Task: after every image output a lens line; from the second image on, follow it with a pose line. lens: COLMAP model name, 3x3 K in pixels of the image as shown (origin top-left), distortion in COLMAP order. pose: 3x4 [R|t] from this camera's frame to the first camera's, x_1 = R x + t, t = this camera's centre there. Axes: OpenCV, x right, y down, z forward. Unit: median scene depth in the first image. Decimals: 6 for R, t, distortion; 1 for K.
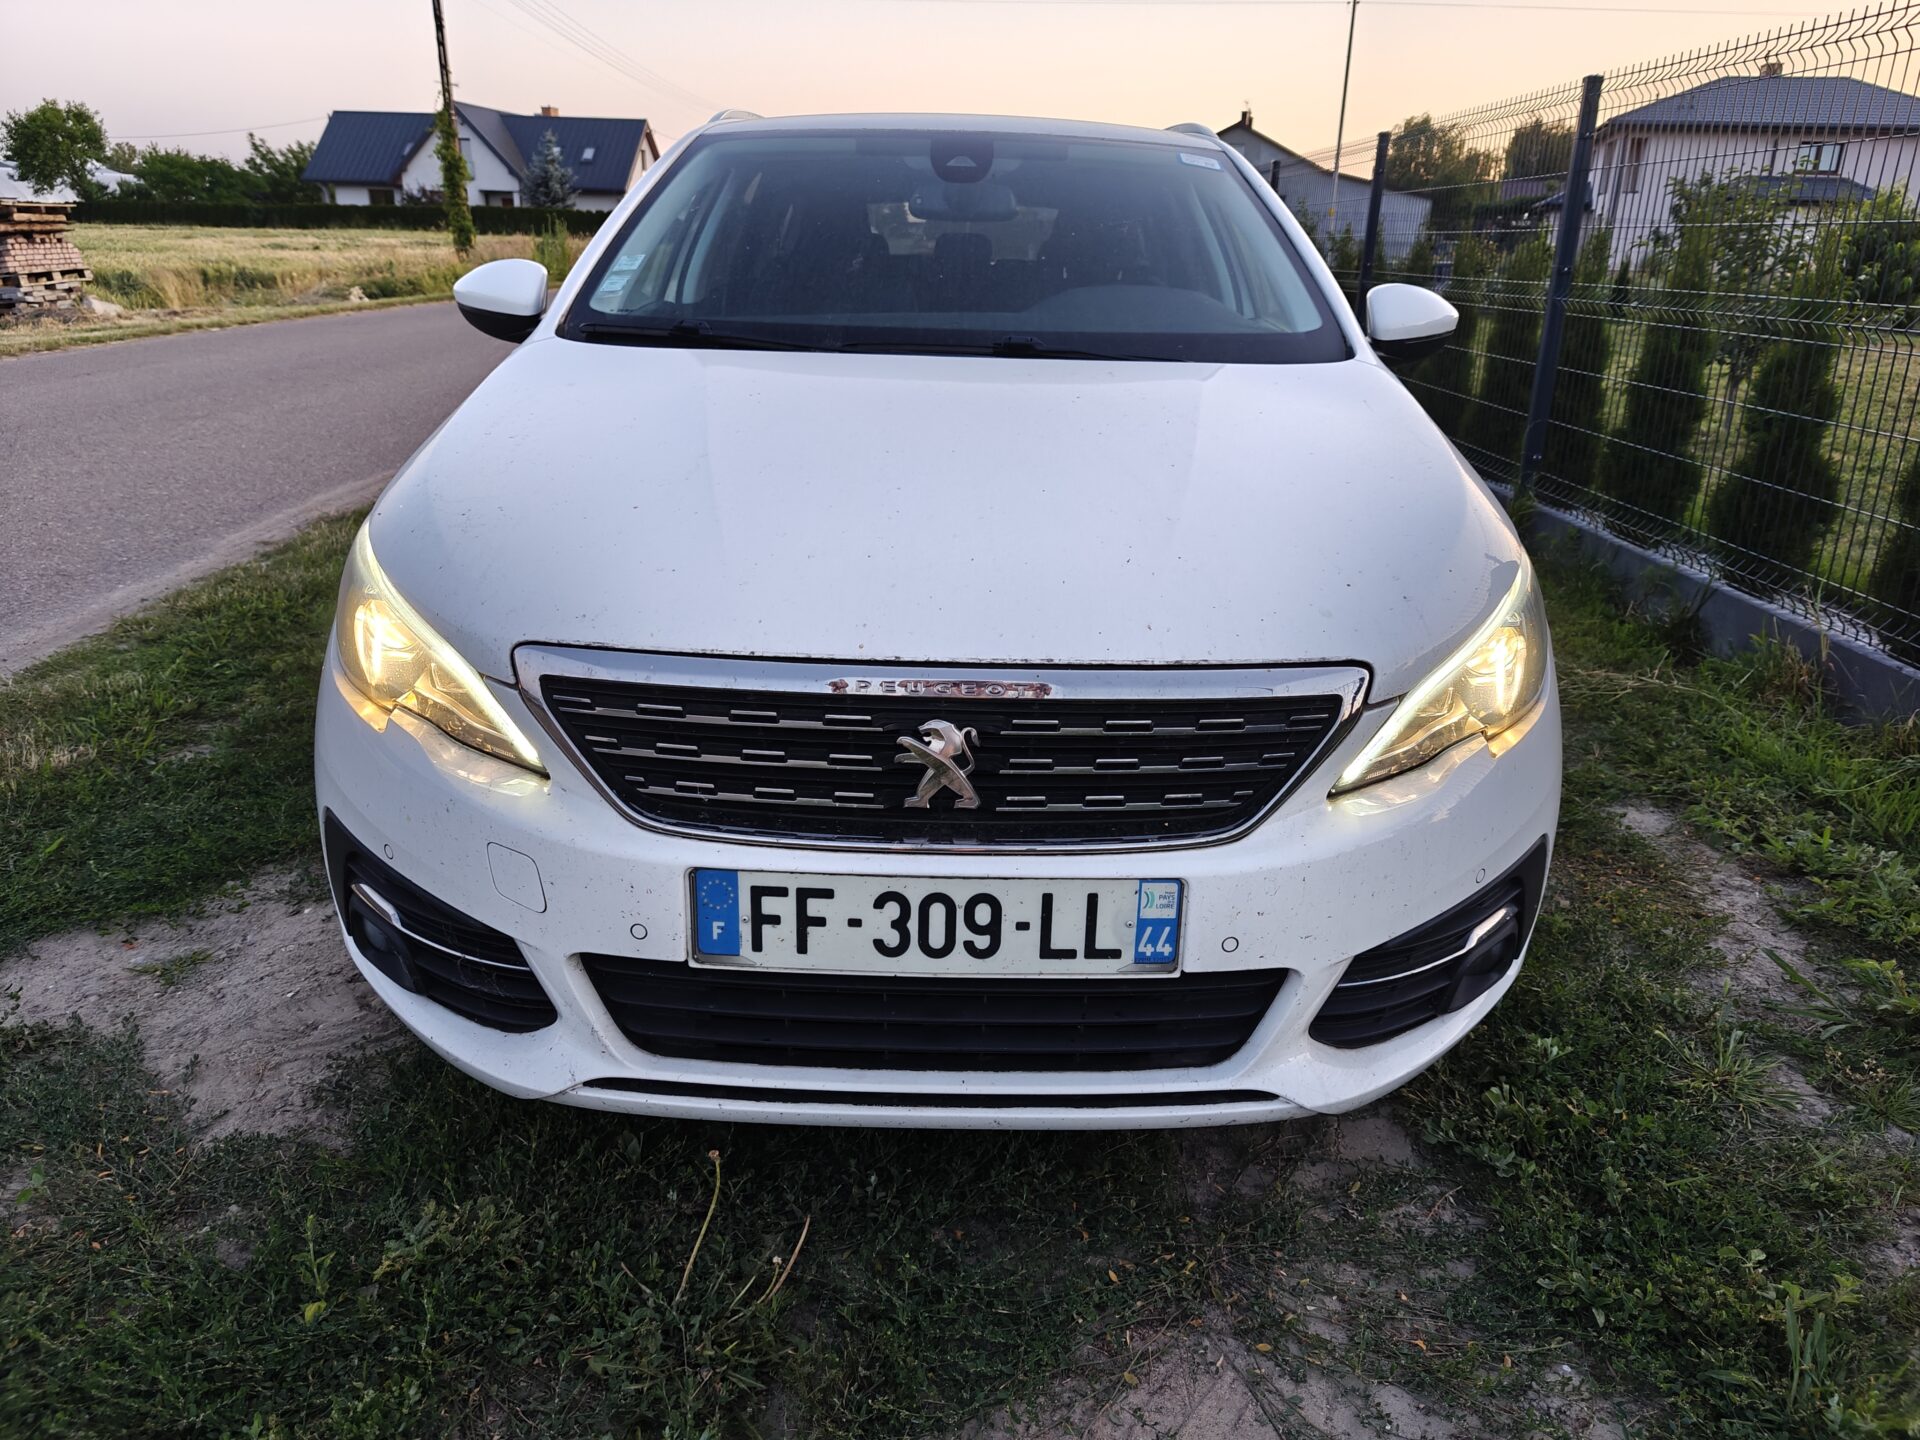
lens RADIAL K [[1299.3, 0, 979.3], [0, 1299.3, 714.4], [0, 0, 1]] dist [0.044442, -0.048077]
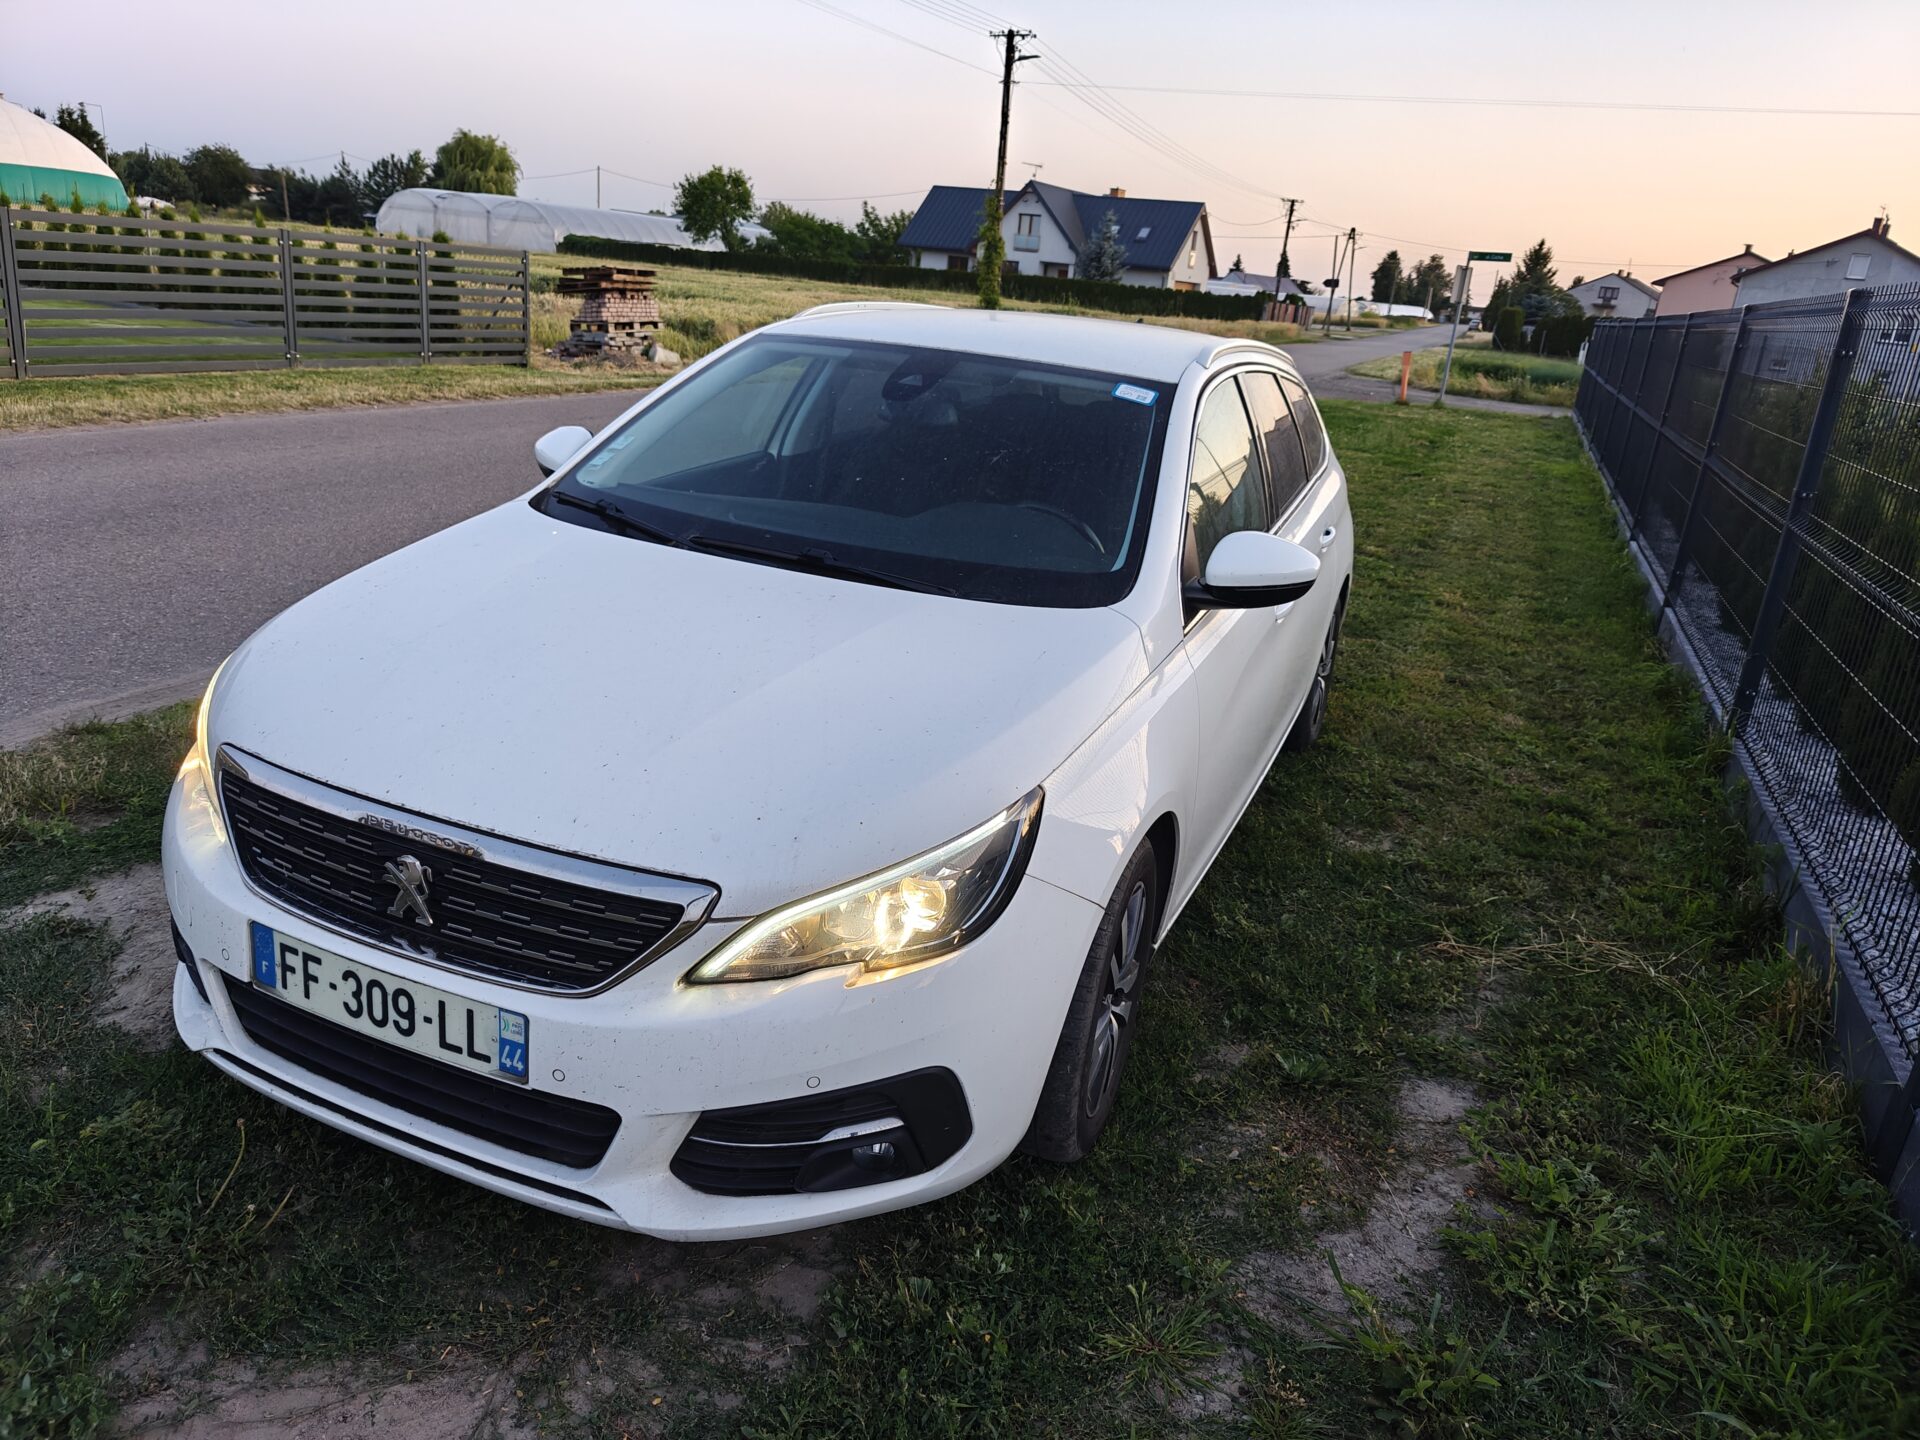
lens RADIAL K [[1299.3, 0, 964.1], [0, 1299.3, 717.9], [0, 0, 1]] dist [0.044442, -0.048077]
pose [[0.916639, 0.180492, -0.356644, 0.842260], [-0.197674, 0.980194, -0.011996, -0.206573], [0.347415, 0.081495, 0.934163, -0.088334]]
